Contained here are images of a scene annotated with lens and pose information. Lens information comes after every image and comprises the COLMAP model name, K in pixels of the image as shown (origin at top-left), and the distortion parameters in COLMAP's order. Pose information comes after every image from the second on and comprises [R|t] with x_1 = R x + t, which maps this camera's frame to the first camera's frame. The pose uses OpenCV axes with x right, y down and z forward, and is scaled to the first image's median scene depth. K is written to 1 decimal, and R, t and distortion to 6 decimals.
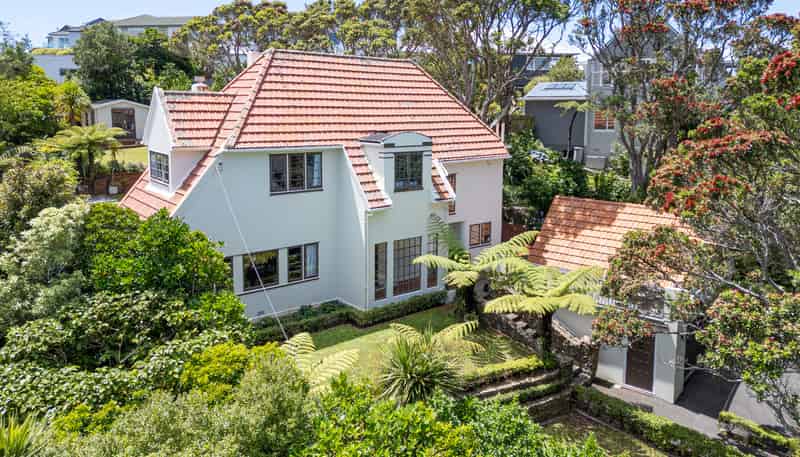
lens RADIAL K [[566.0, 0, 398.3], [0, 566.0, 202.0], [0, 0, 1]] dist [0.023931, -0.005926]
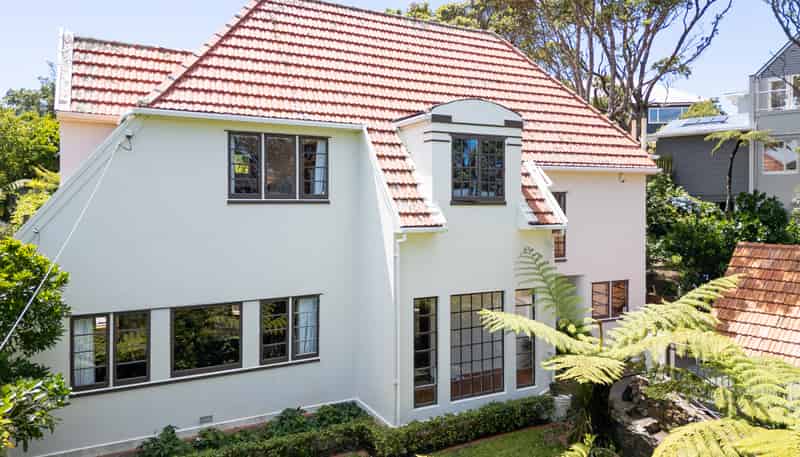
lens RADIAL K [[566.0, 0, 398.3], [0, 566.0, 202.0], [0, 0, 1]] dist [0.023931, -0.005926]
pose [[0.983791, -0.003330, -0.179287, 0.040294], [-0.024682, 0.987797, -0.153781, 0.065434], [0.177611, 0.155714, 0.971703, 0.448293]]
